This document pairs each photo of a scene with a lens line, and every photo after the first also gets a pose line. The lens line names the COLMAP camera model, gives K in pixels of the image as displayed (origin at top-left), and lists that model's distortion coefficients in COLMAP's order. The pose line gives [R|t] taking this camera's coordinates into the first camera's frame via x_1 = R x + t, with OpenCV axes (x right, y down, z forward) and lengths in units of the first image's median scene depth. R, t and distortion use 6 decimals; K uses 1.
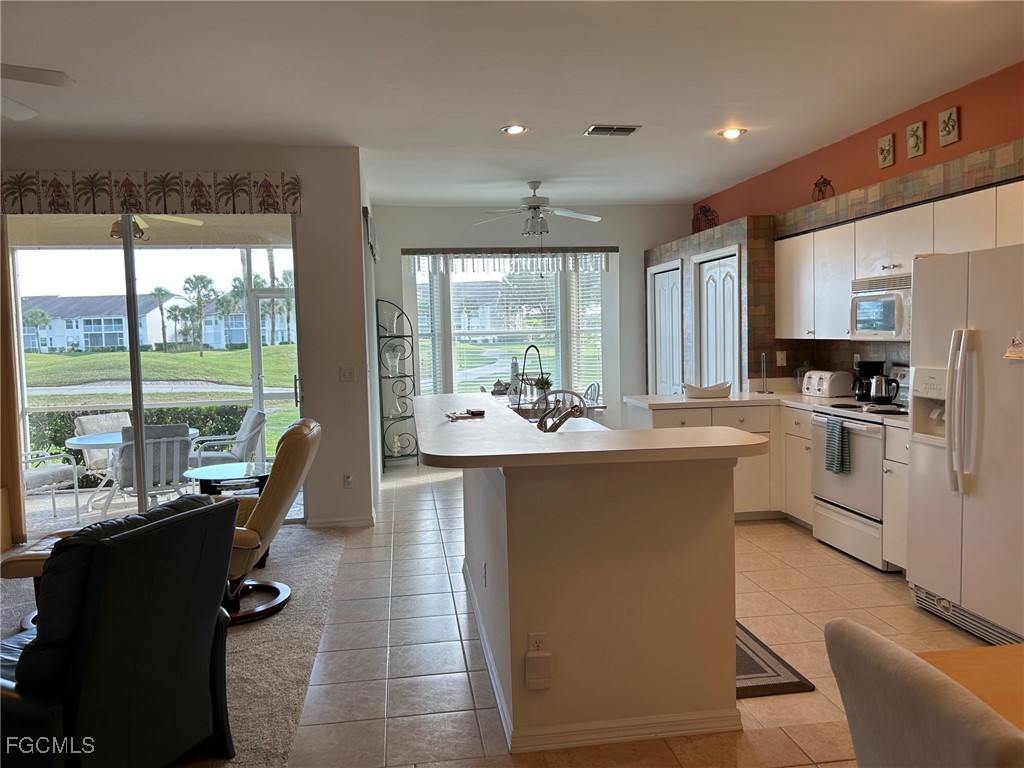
lens RADIAL K [[773.0, 0, 510.9], [0, 773.0, 384.4], [0, 0, 1]] dist [0.055353, -0.056986]
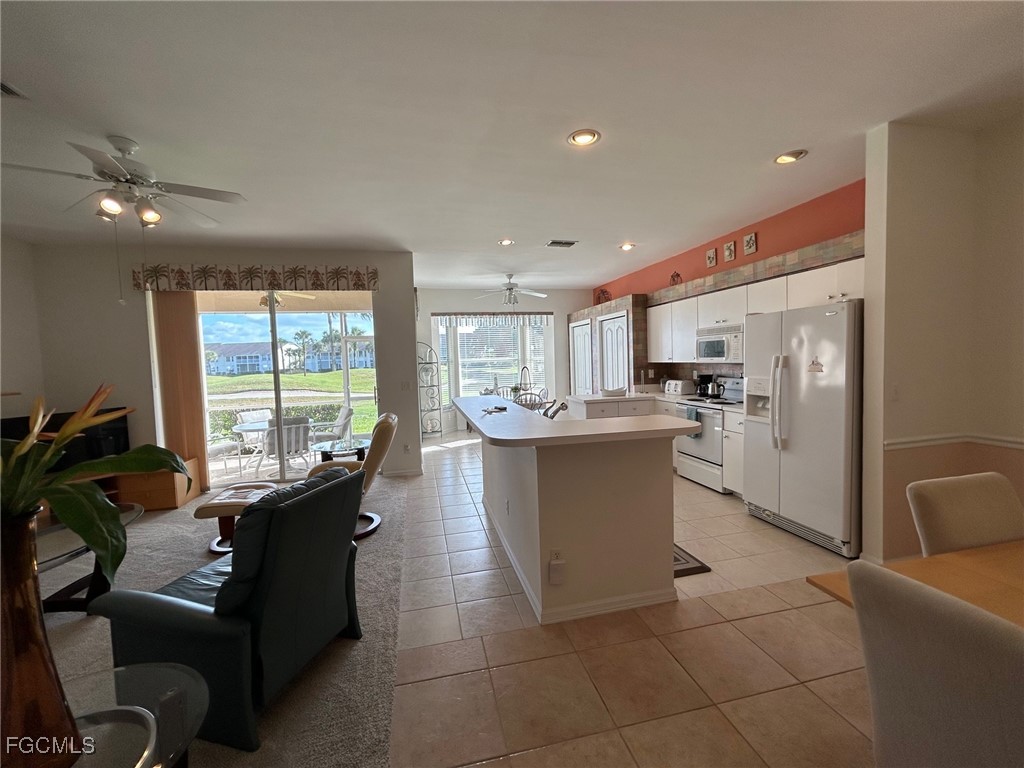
lens RADIAL K [[418.0, 0, 511.0], [0, 418.0, 384.1], [0, 0, 1]] dist [-0.001676, -0.000133]
pose [[0.996566, -0.012644, 0.081837, -0.057174], [0.013638, 0.999840, -0.011604, -0.002484], [-0.081677, 0.012680, 0.996578, 0.073072]]
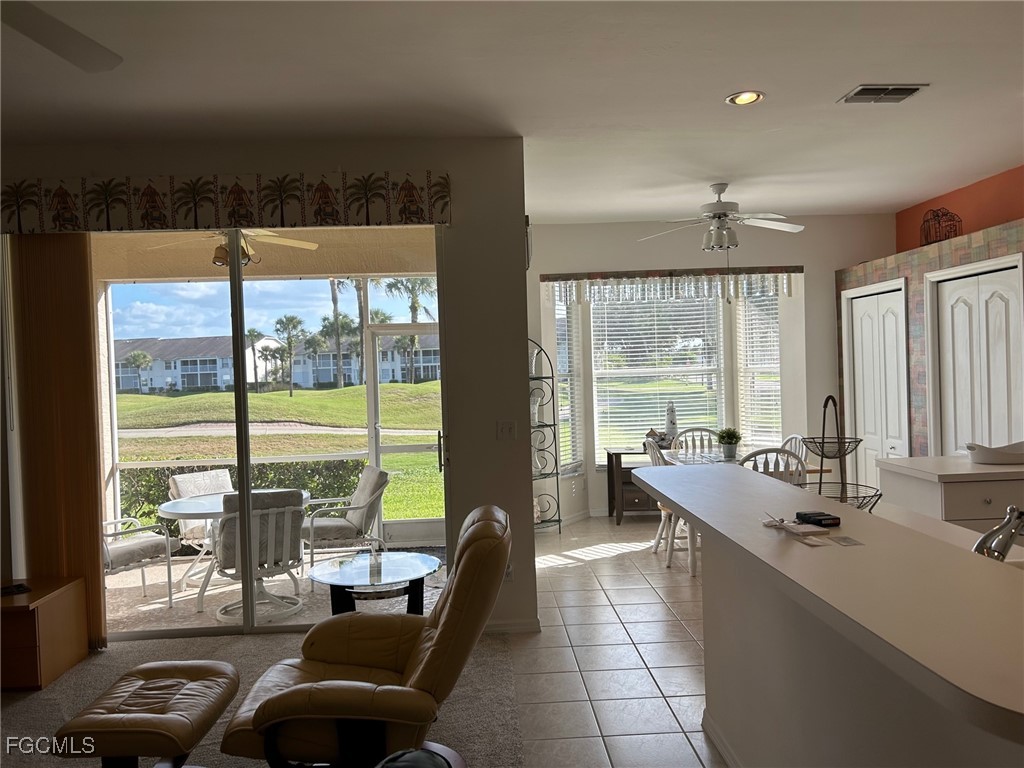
lens RADIAL K [[770.0, 0, 510.7], [0, 770.0, 390.9], [0, 0, 1]] dist [0.075428, -0.097479]
pose [[0.995131, -0.005256, -0.098417, -0.129117], [0.001411, 0.999235, -0.039092, -0.022061], [0.098547, 0.038763, 0.994377, 0.236446]]
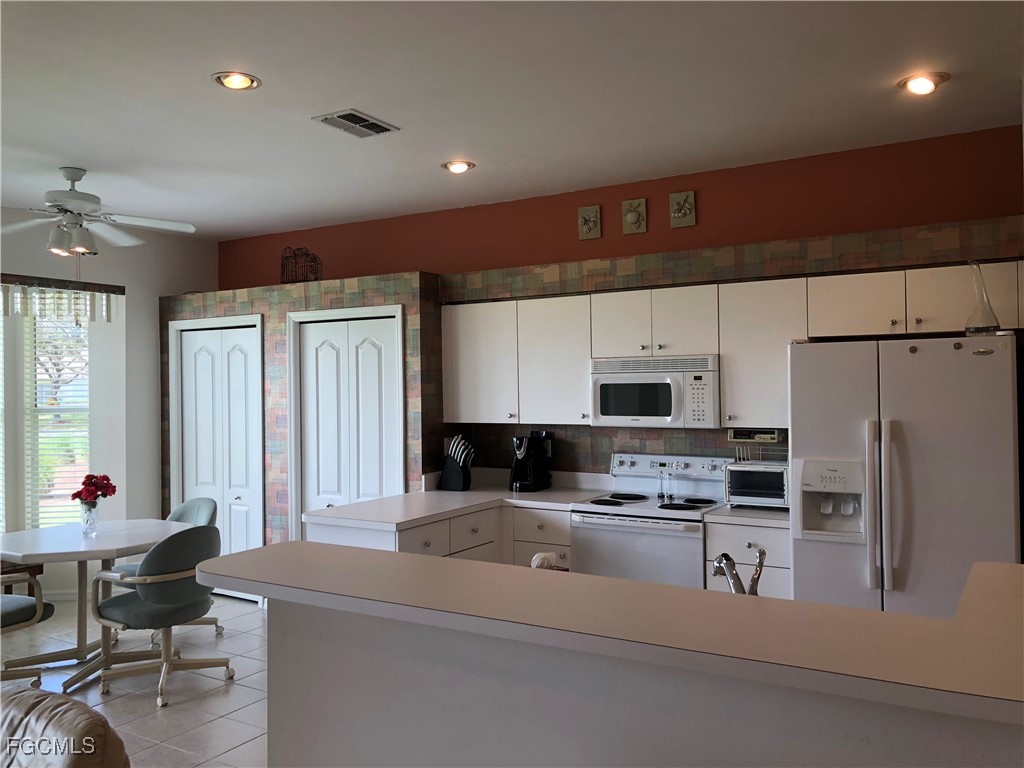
lens RADIAL K [[845.6, 0, 514.9], [0, 845.6, 378.5], [0, 0, 1]] dist [0.115272, -0.238322]
pose [[0.639789, 0.021645, 0.768246, -0.317596], [0.050660, 0.996242, -0.070259, -0.041757], [-0.766879, 0.083870, 0.636288, 0.398479]]
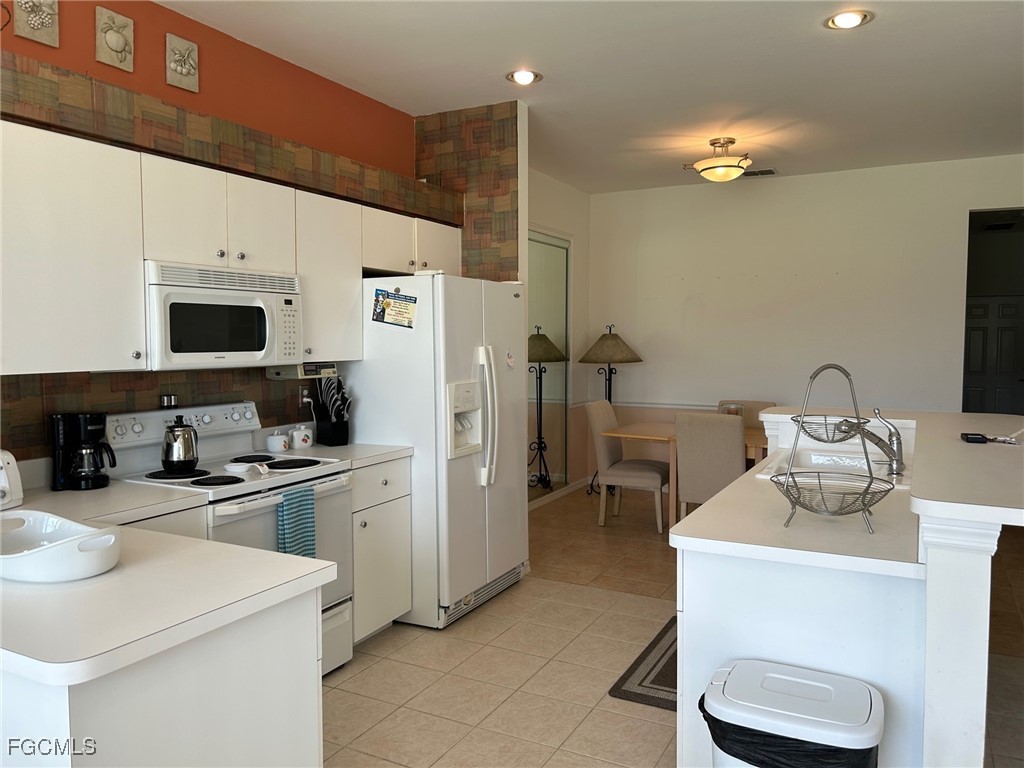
lens RADIAL K [[770.0, 0, 510.7], [0, 770.0, 390.9], [0, 0, 1]] dist [0.075428, -0.097479]
pose [[-0.810178, -0.018188, 0.585901, -0.077513], [0.059762, 0.991748, 0.113425, -0.079008], [-0.583129, 0.126909, -0.802405, 1.145355]]
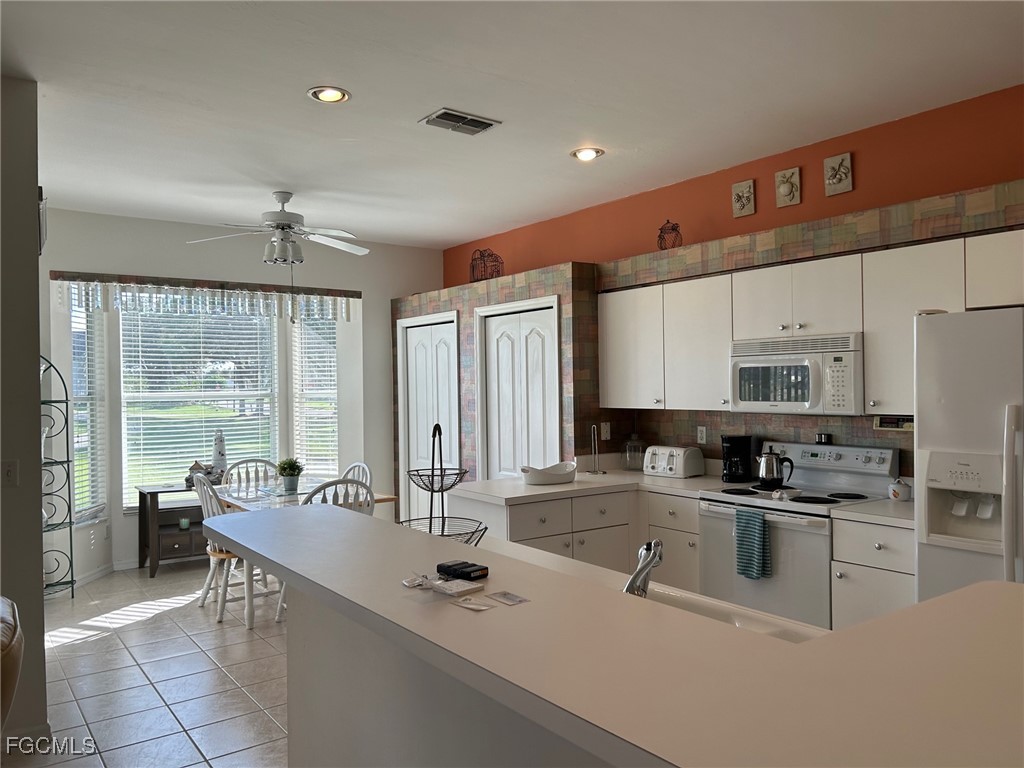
lens RADIAL K [[770.0, 0, 510.7], [0, 770.0, 390.9], [0, 0, 1]] dist [0.075428, -0.097479]
pose [[0.883321, 0.009088, 0.468681, -0.149542], [0.024065, 0.997615, -0.064700, -0.027023], [-0.468151, 0.068430, 0.880995, 0.326652]]
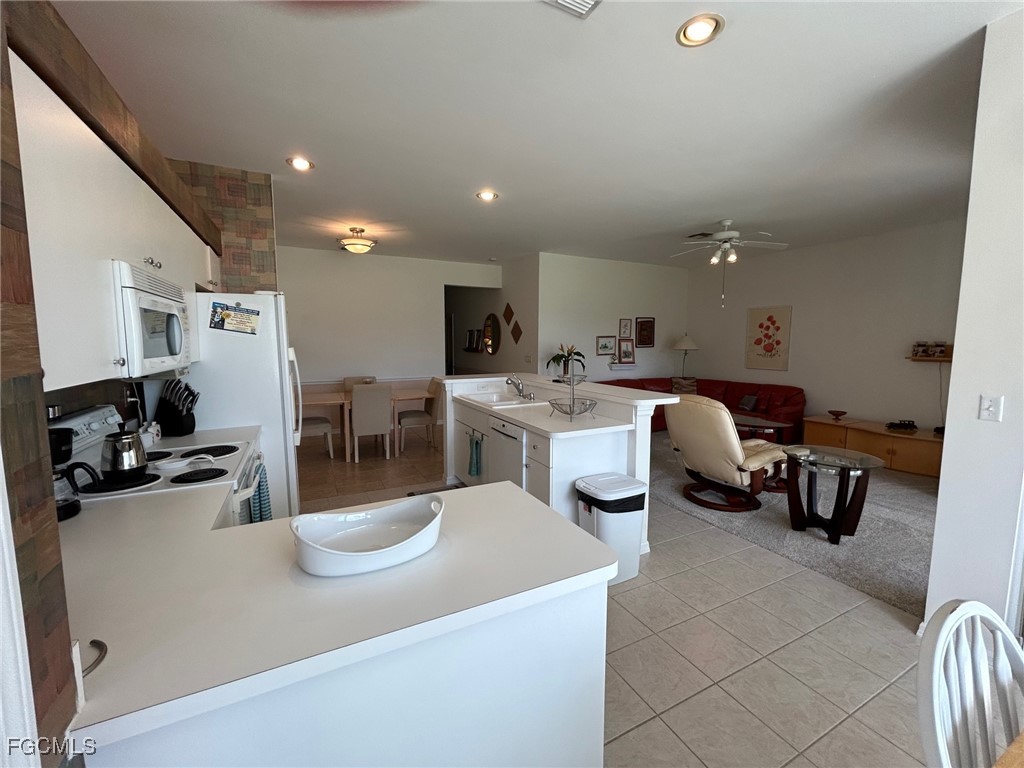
lens RADIAL K [[418.0, 0, 511.0], [0, 418.0, 384.1], [0, 0, 1]] dist [-0.001676, -0.000133]
pose [[-0.947149, 0.055453, -0.315964, 0.251791], [-0.001320, 0.984264, 0.176699, -0.090611], [0.320791, 0.167777, -0.932172, 1.191809]]
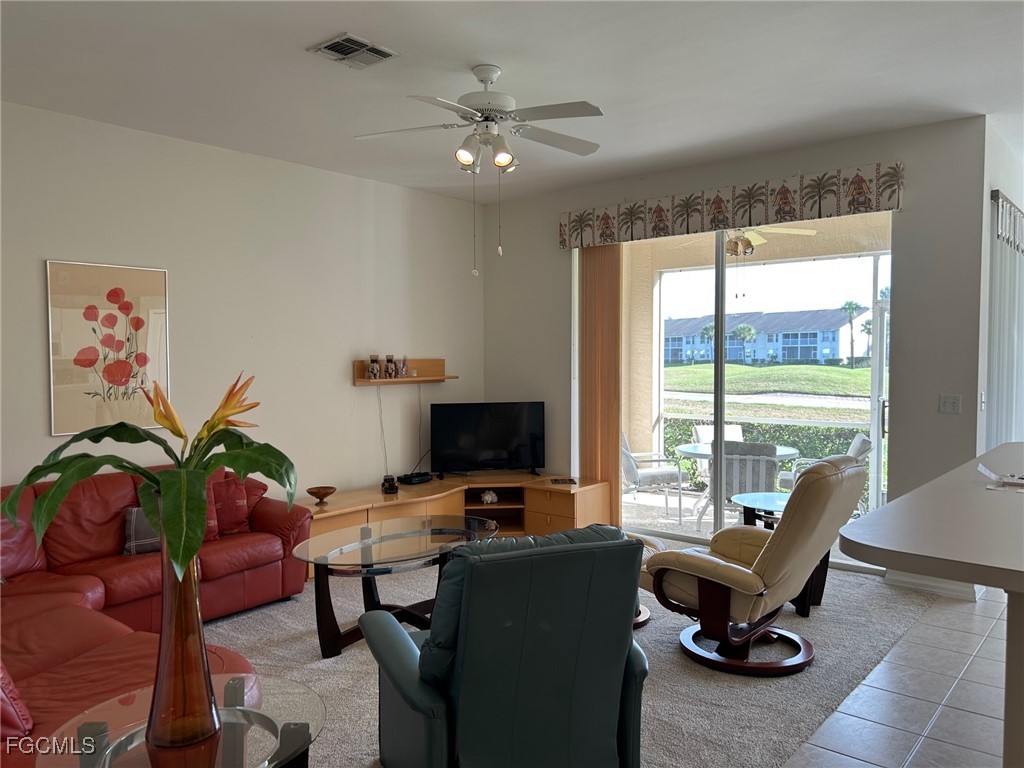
lens RADIAL K [[773.0, 0, 510.9], [0, 773.0, 384.4], [0, 0, 1]] dist [0.055353, -0.056986]
pose [[0.667097, 0.050580, -0.743252, 0.082832], [-0.063787, 0.997907, 0.010658, -0.012382], [0.742235, 0.040300, 0.668927, 0.126885]]
